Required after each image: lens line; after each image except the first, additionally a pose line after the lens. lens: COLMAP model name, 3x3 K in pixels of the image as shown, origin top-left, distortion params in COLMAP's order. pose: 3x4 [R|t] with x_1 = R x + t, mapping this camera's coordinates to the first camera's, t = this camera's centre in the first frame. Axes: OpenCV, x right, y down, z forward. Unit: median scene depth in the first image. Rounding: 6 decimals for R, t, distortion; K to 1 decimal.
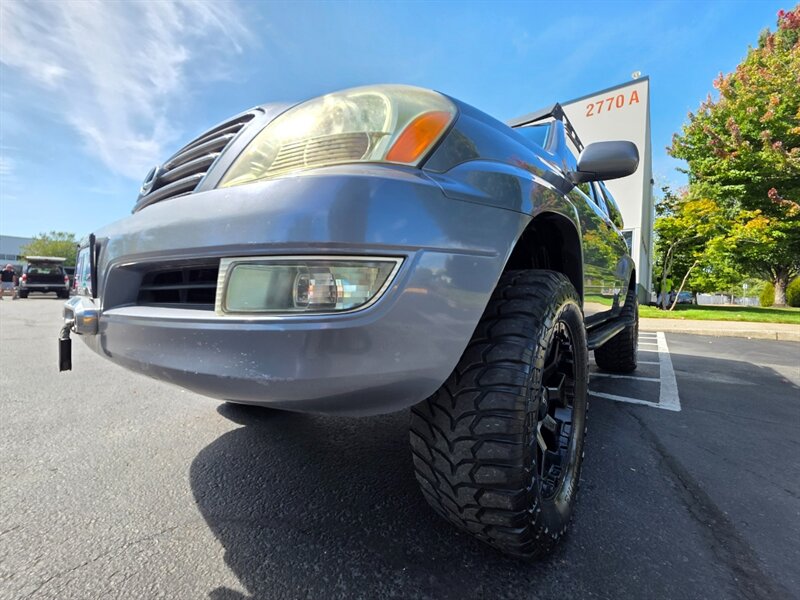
lens RADIAL K [[320.4, 0, 401.6], [0, 320.4, 299.8], [0, 0, 1]] dist [0.005207, 0.000449]
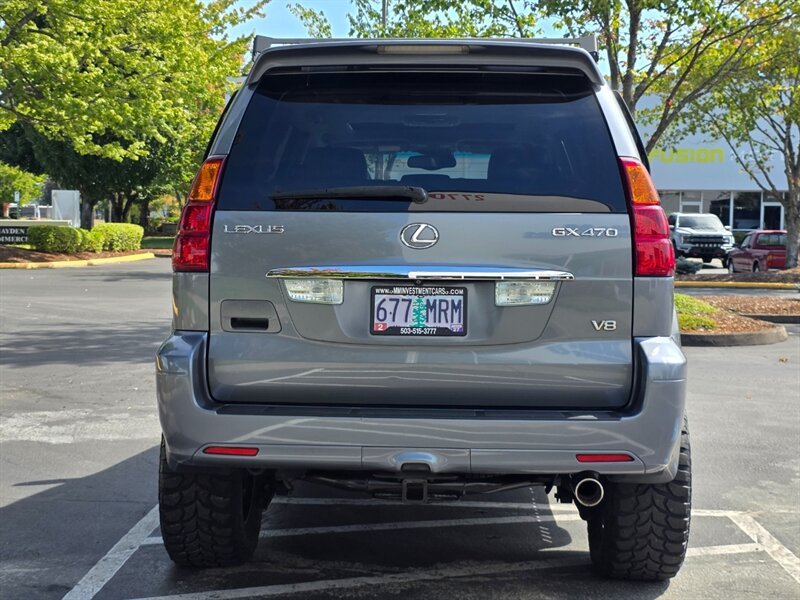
lens RADIAL K [[1286.5, 0, 382.7], [0, 1286.5, 299.1], [0, 0, 1]] dist [0.079117, 0.000000]
pose [[-0.803286, 0.001740, -0.595591, 4.237011], [-0.045680, 0.996870, 0.064523, -0.650636], [0.593839, 0.079038, -0.800692, 6.939552]]
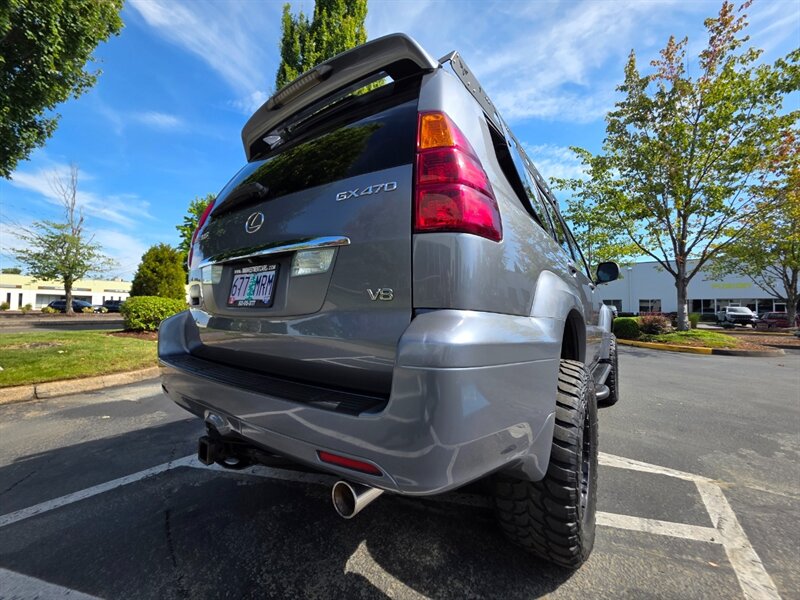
lens RADIAL K [[319.8, 0, 397.9], [0, 319.8, 300.0], [0, 0, 1]] dist [0.002271, 0.000728]
pose [[-0.997840, -0.040279, -0.051894, 1.497140], [-0.039804, 0.999156, -0.010154, -0.343470], [0.052259, -0.008067, -0.998601, 5.120635]]
